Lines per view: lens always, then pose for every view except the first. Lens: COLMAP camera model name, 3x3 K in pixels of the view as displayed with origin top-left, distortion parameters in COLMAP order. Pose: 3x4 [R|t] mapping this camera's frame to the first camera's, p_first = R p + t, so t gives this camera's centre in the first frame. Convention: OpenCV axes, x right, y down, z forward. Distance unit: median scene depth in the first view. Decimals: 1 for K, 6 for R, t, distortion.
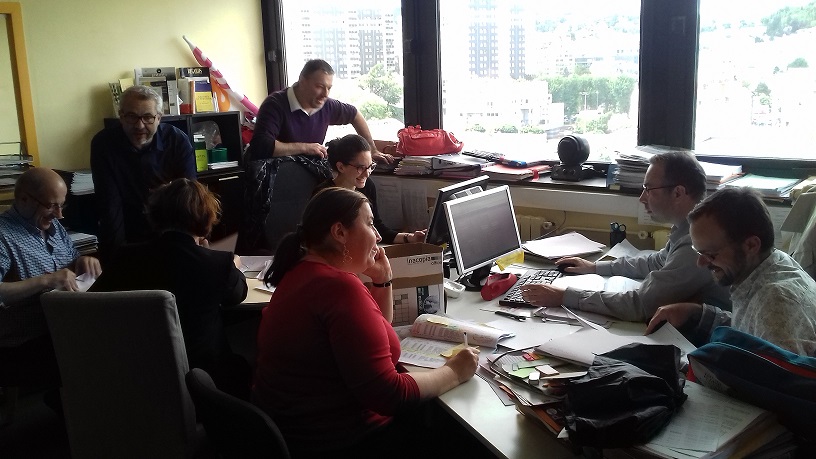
lens RADIAL K [[687.1, 0, 408.0], [0, 687.1, 229.5], [0, 0, 1]] dist [0.089183, -0.163591]
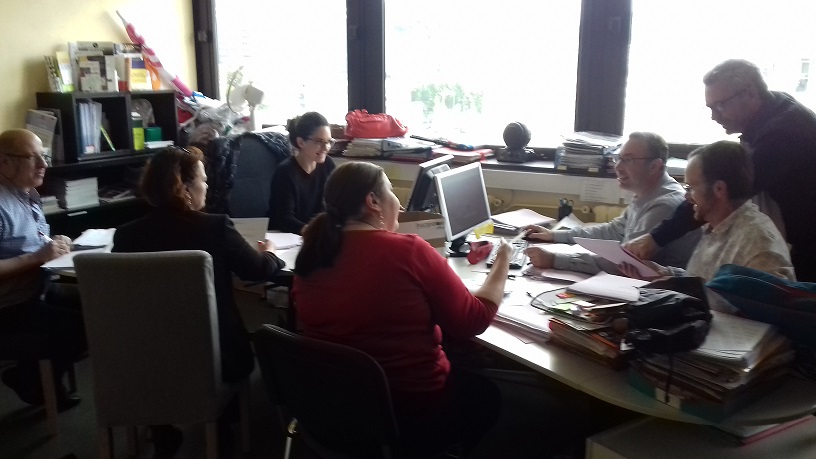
lens RADIAL K [[687.1, 0, 408.0], [0, 687.1, 229.5], [0, 0, 1]] dist [0.089183, -0.163591]
pose [[0.983031, -0.001617, 0.183431, -0.118166], [0.000272, 0.999973, 0.007356, 0.024304], [-0.183437, -0.007181, 0.983005, -0.041329]]
